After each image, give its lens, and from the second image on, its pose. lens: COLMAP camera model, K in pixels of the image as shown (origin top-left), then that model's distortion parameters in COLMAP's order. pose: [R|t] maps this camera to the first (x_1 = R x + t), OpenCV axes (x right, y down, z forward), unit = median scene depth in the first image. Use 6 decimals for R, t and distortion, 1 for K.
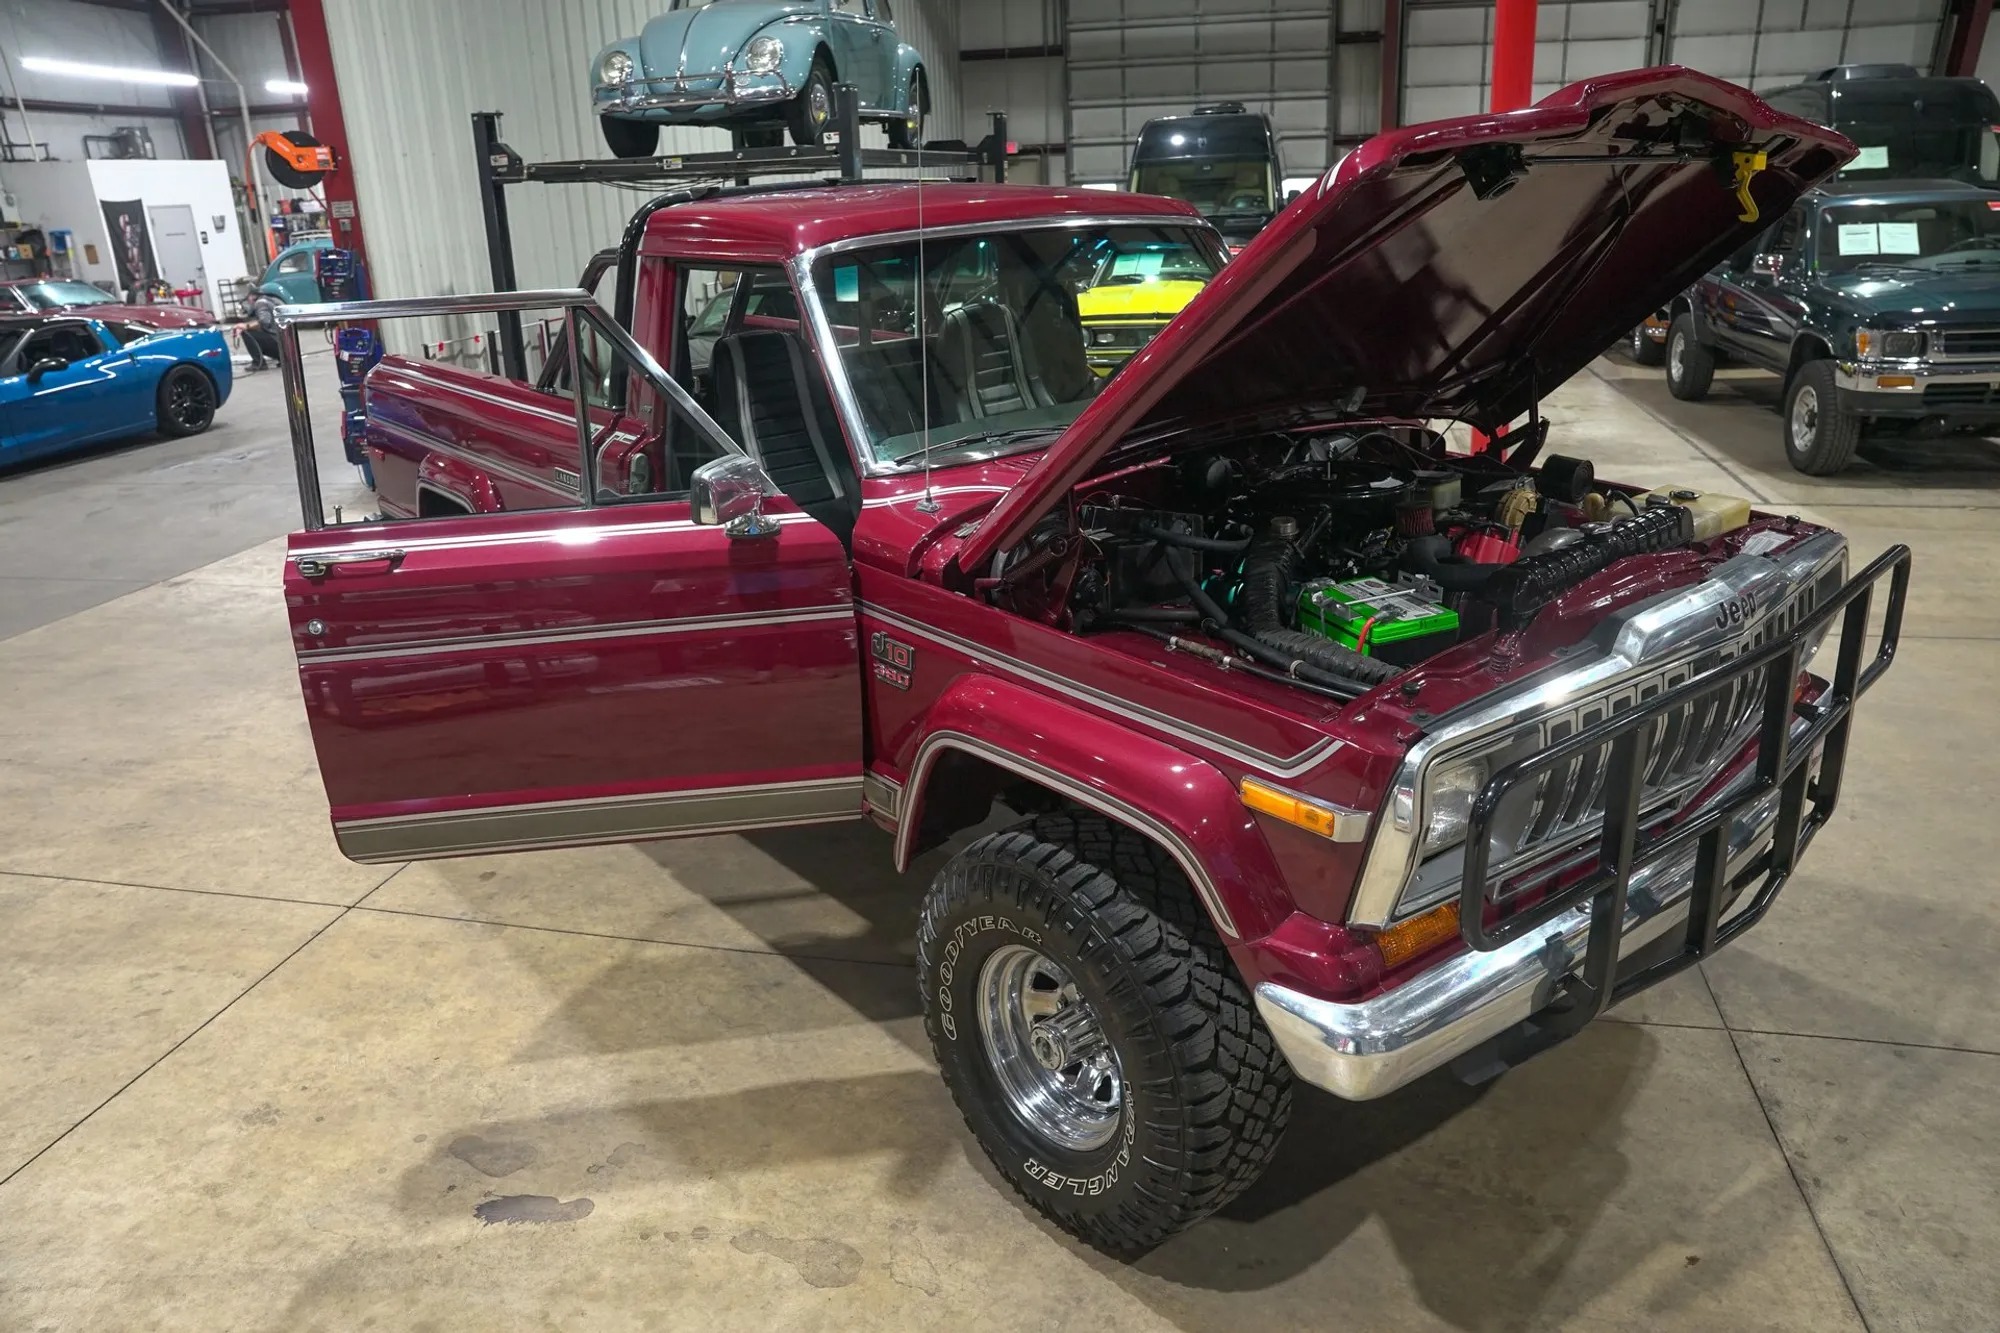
lens RADIAL K [[1370.6, 0, 1006.0], [0, 1370.6, 665.6], [0, 0, 1]] dist [-0.140519, 0.110315]
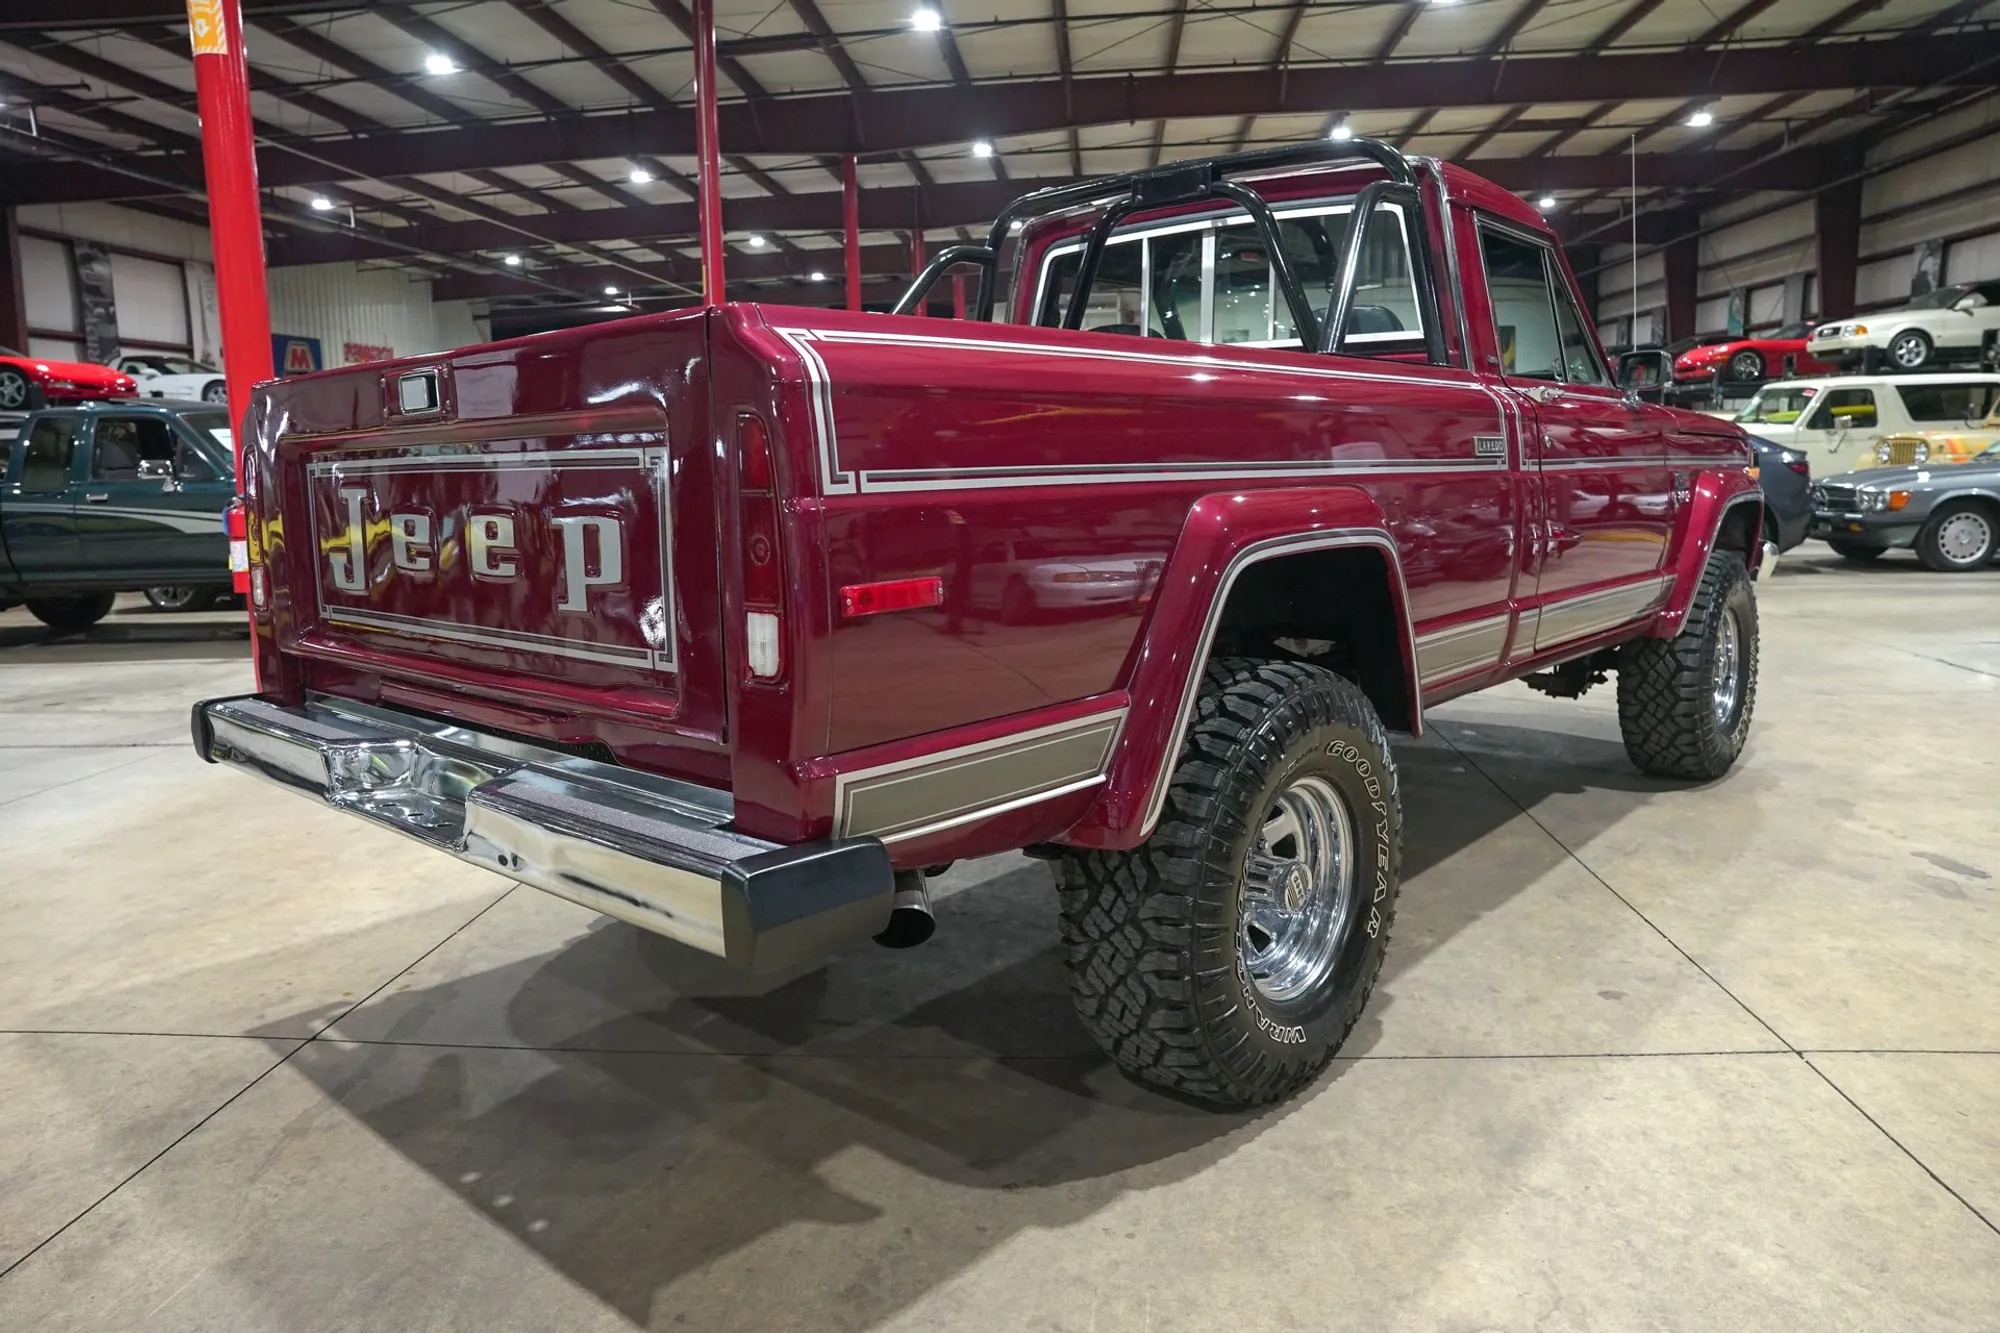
lens RADIAL K [[1370.6, 0, 1005.4], [0, 1370.6, 665.5], [0, 0, 1]] dist [-0.140519, 0.110315]
pose [[-0.142305, -0.116948, 0.982890, -1.393017], [0.368342, 0.915423, 0.162250, -0.326386], [-0.918734, 0.385129, -0.087192, 1.769173]]
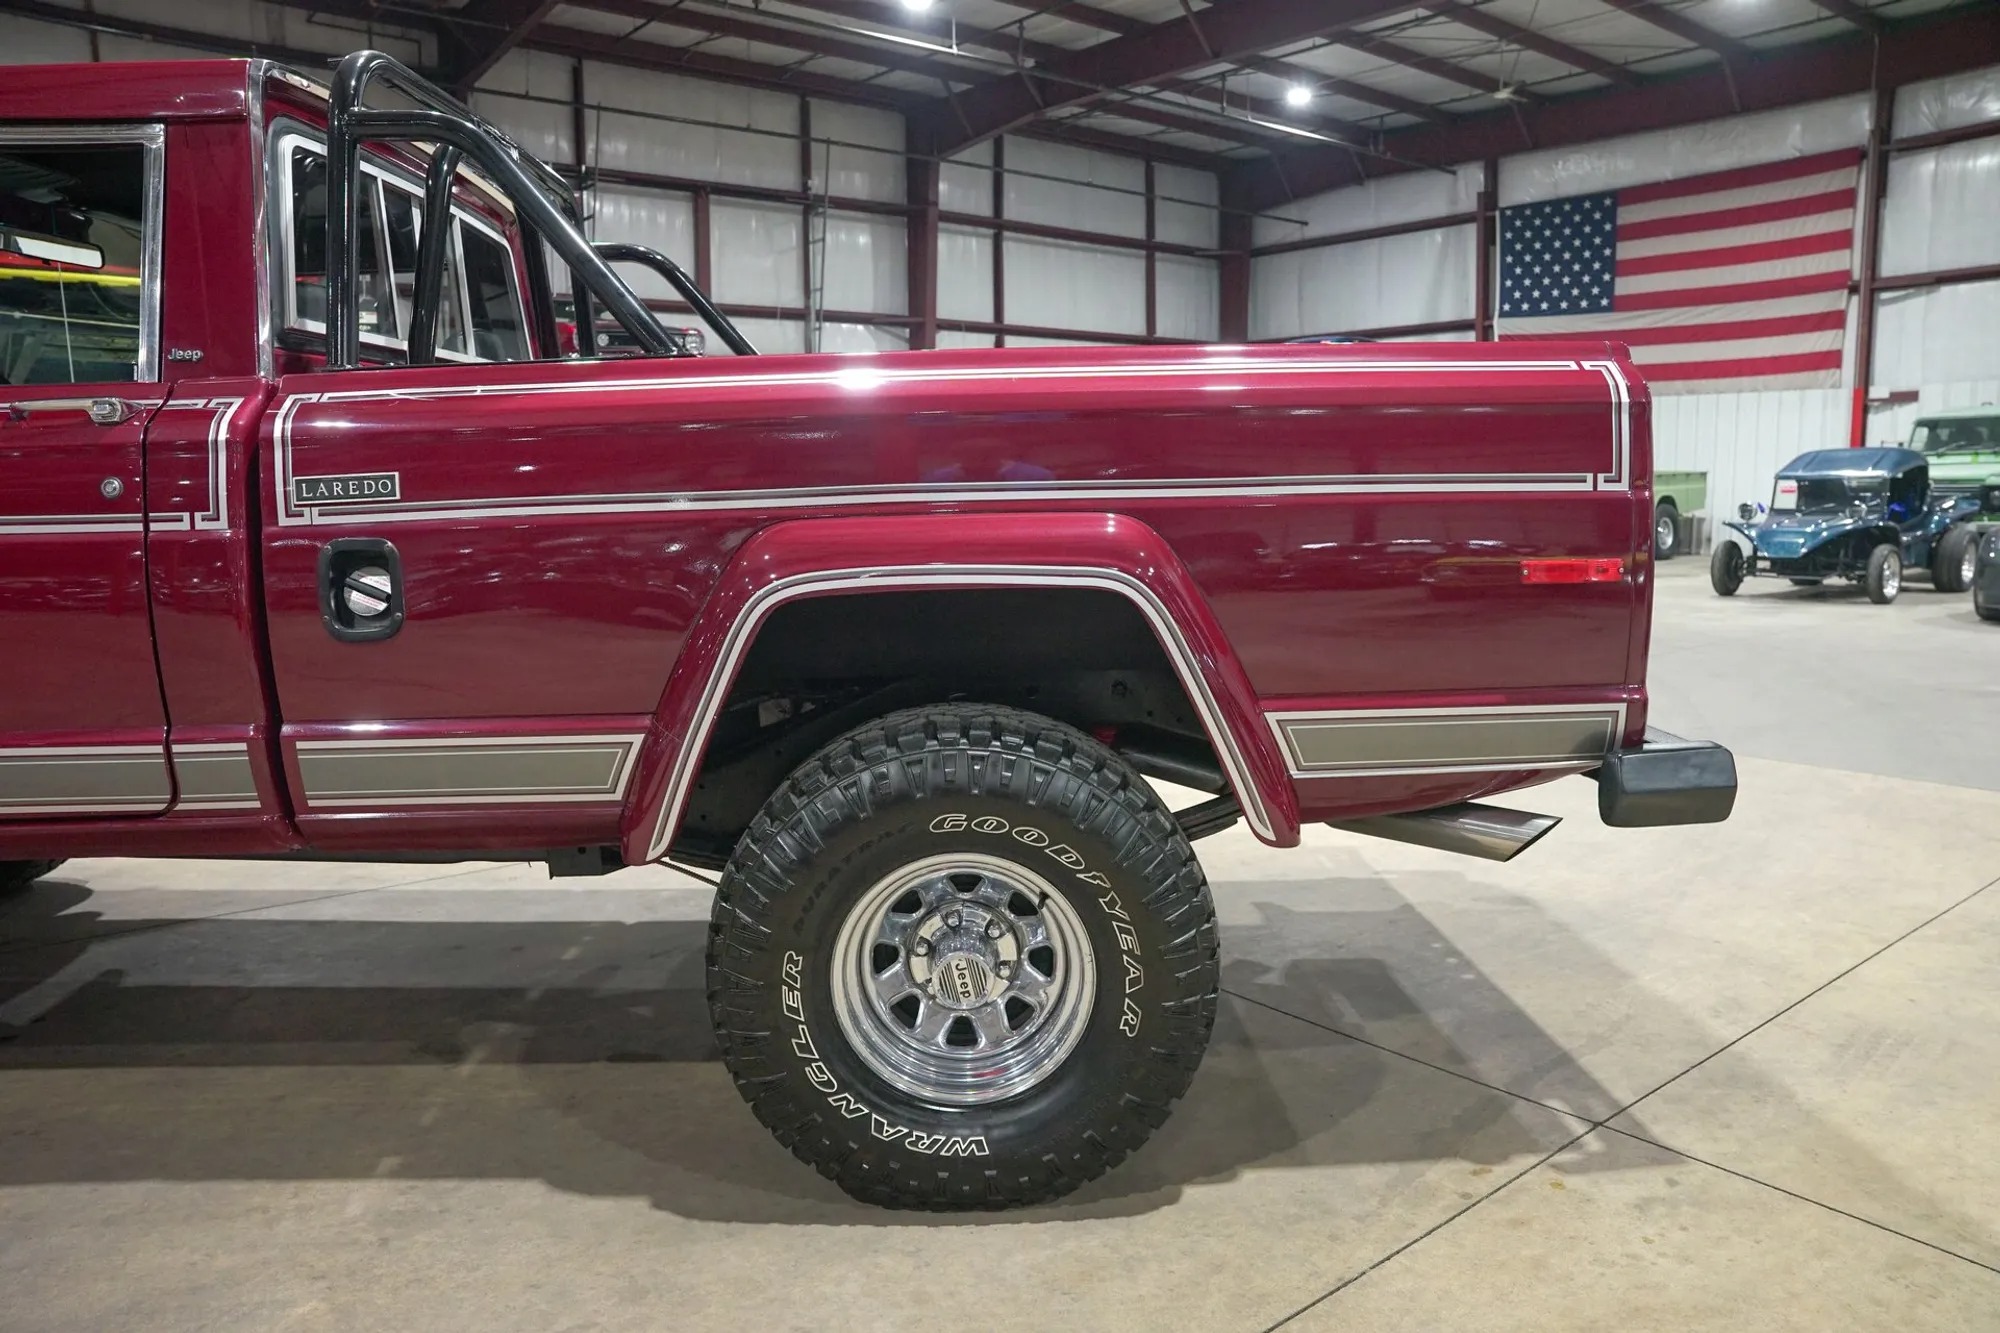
lens RADIAL K [[1370.6, 0, 1007.3], [0, 1370.6, 660.7], [0, 0, 1]] dist [-0.140519, 0.110315]
pose [[-0.627779, 0.144978, -0.764771, 0.370803], [-0.235103, 0.901299, 0.363849, -0.571729], [0.742038, 0.408217, -0.531732, 2.291237]]
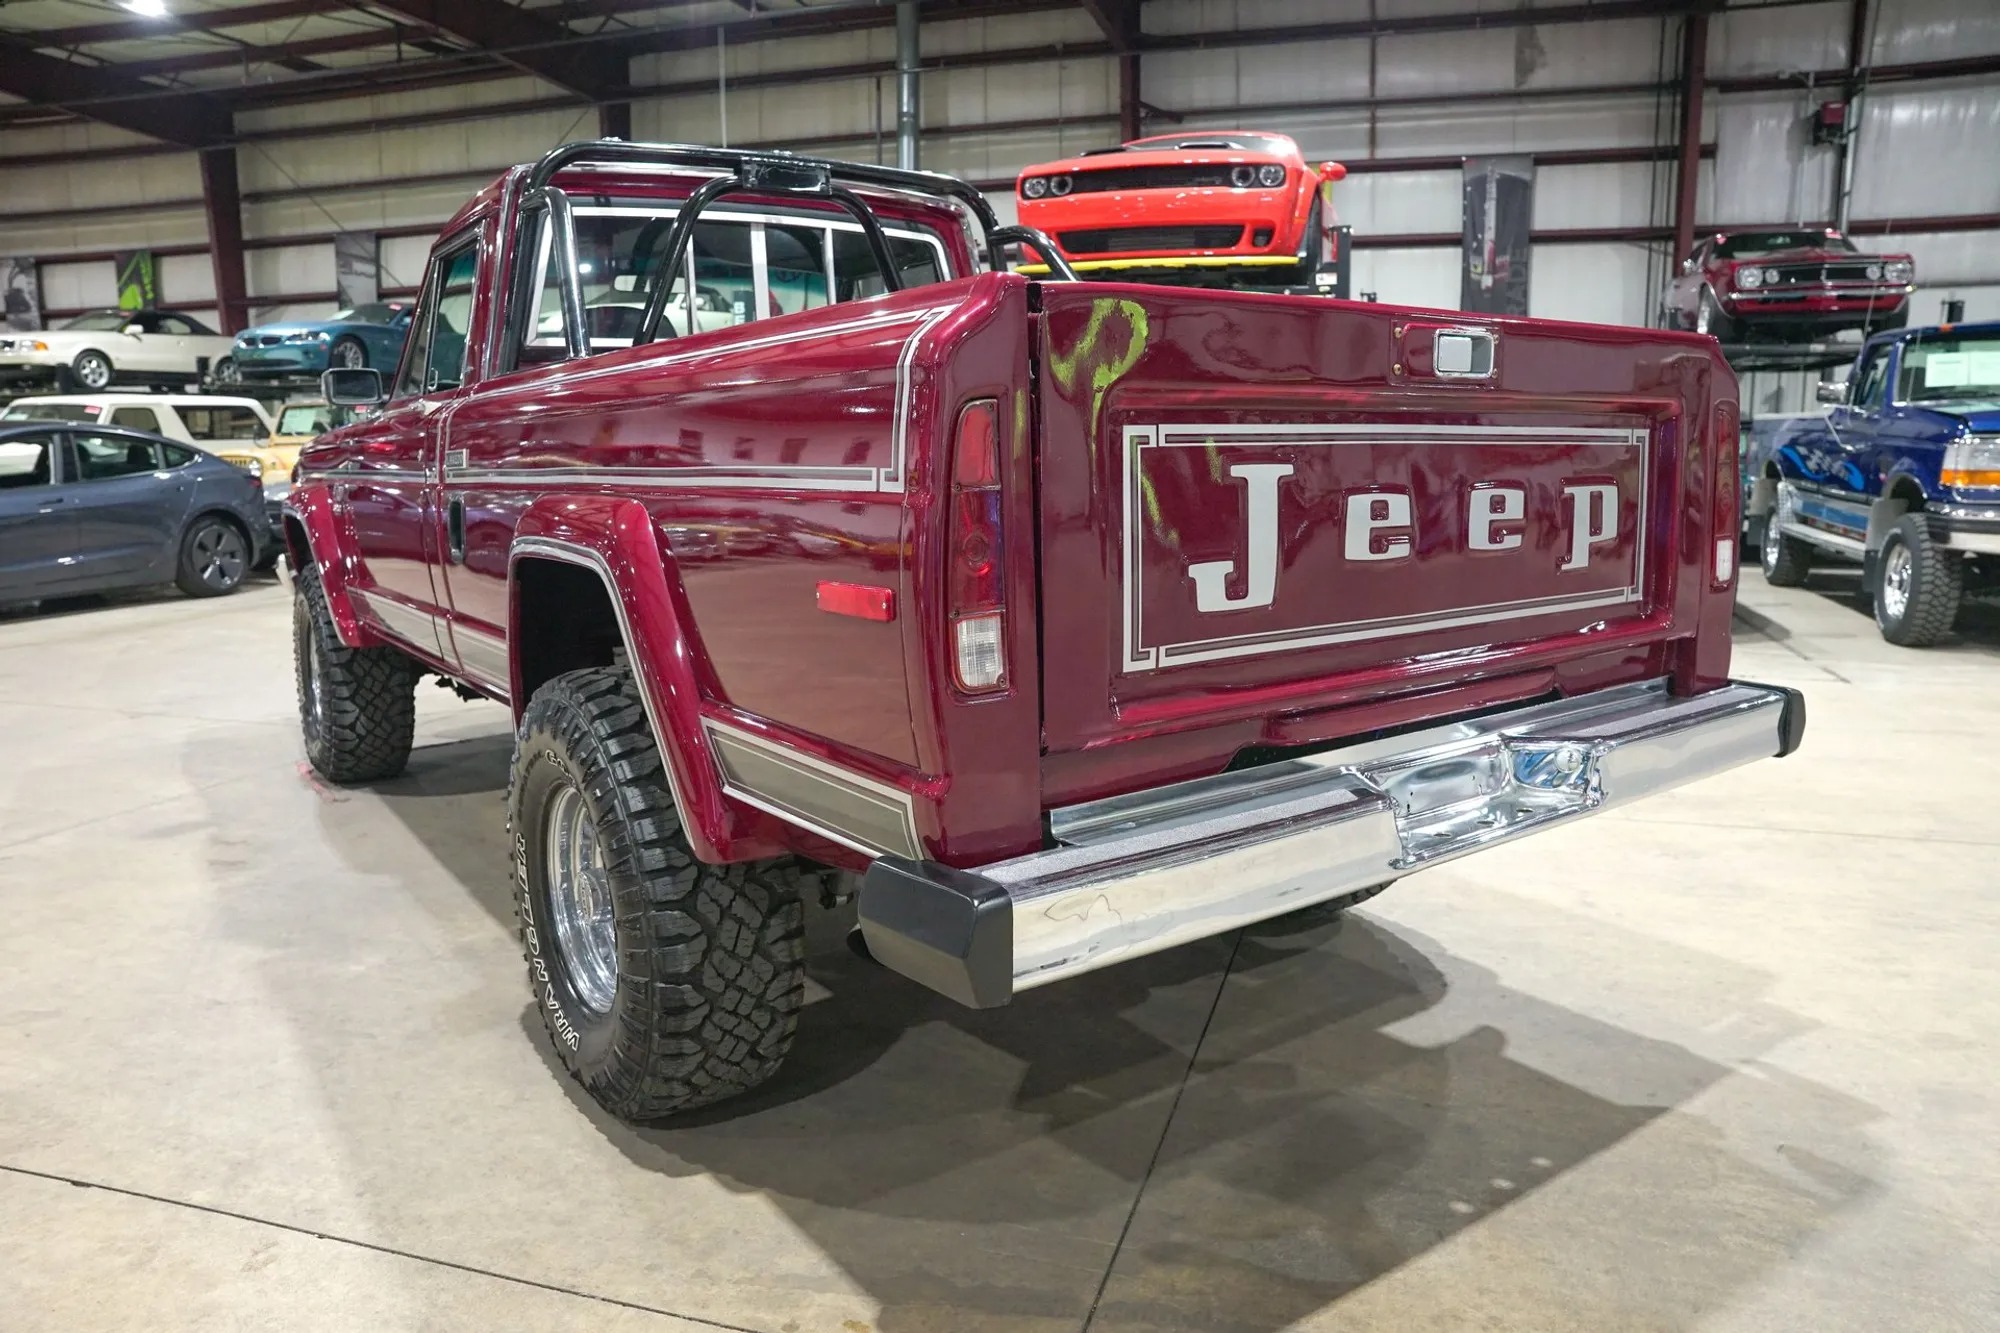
lens RADIAL K [[1370.6, 0, 1004.9], [0, 1370.6, 666.0], [0, 0, 1]] dist [-0.140519, 0.110315]
pose [[-0.995649, 0.029649, 0.088335, -0.462709], [0.069373, 0.868767, 0.490337, -0.660977], [-0.062205, 0.494332, -0.867045, 2.585474]]
